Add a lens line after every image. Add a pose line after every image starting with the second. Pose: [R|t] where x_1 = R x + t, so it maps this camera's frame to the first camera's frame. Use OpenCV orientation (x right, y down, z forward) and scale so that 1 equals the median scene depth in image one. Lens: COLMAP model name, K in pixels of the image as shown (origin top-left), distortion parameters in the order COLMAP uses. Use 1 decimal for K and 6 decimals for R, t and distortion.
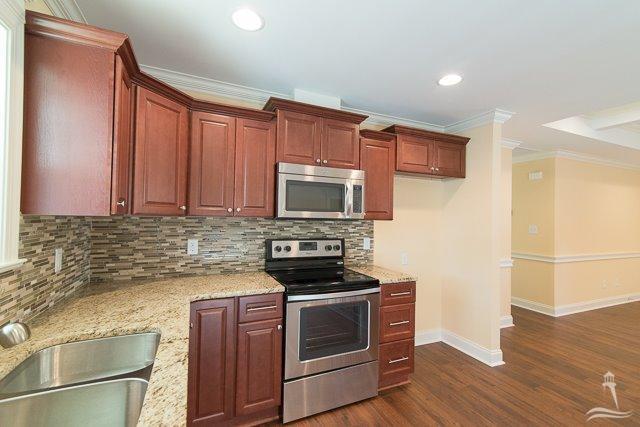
lens RADIAL K [[296.2, 0, 320.0], [0, 296.2, 213.5], [0, 0, 1]] dist [0.002743, 0.000414]
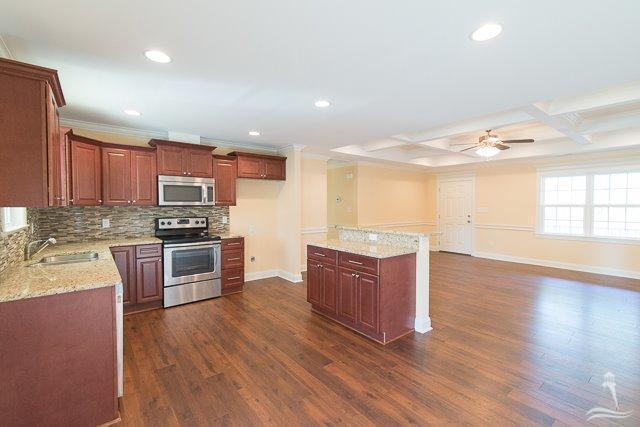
lens RADIAL K [[284.2, 0, 320.0], [0, 284.2, 213.5], [0, 0, 1]] dist [0.002910, 0.000127]
pose [[0.963854, -0.029963, 0.264743, 0.320542], [0.018013, 0.998711, 0.047448, -0.001202], [-0.265823, -0.040964, 0.963151, -0.886072]]
